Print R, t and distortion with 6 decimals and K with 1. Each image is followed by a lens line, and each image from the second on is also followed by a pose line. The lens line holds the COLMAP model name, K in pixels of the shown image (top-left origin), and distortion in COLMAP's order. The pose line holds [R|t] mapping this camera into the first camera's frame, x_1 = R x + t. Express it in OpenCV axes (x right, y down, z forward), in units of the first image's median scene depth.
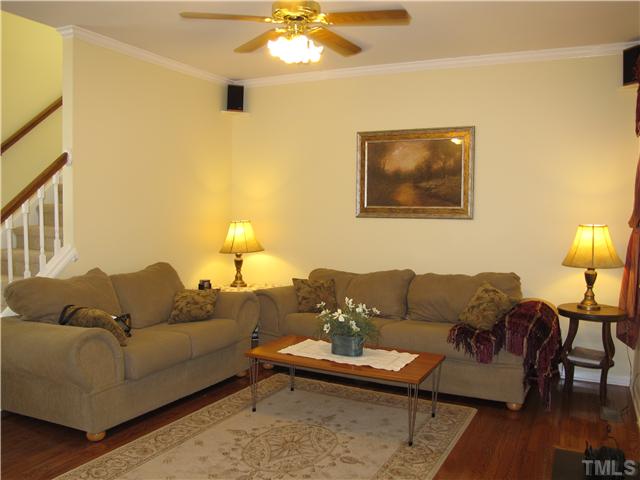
lens RADIAL K [[552.6, 0, 323.4], [0, 552.6, 240.9], [0, 0, 1]] dist [-0.067401, 0.005189]
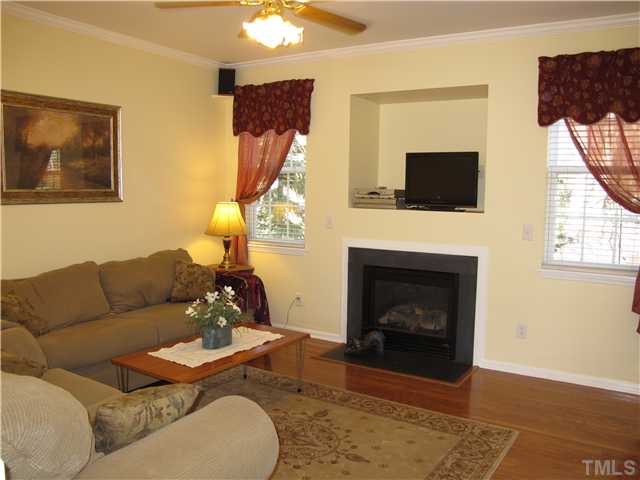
lens RADIAL K [[552.6, 0, 323.4], [0, 552.6, 240.9], [0, 0, 1]] dist [-0.067401, 0.005189]
pose [[0.093706, -0.109051, 0.989610, -0.672260], [0.044847, 0.993437, 0.105226, -0.056320], [-0.994589, 0.034521, 0.097981, 0.543378]]
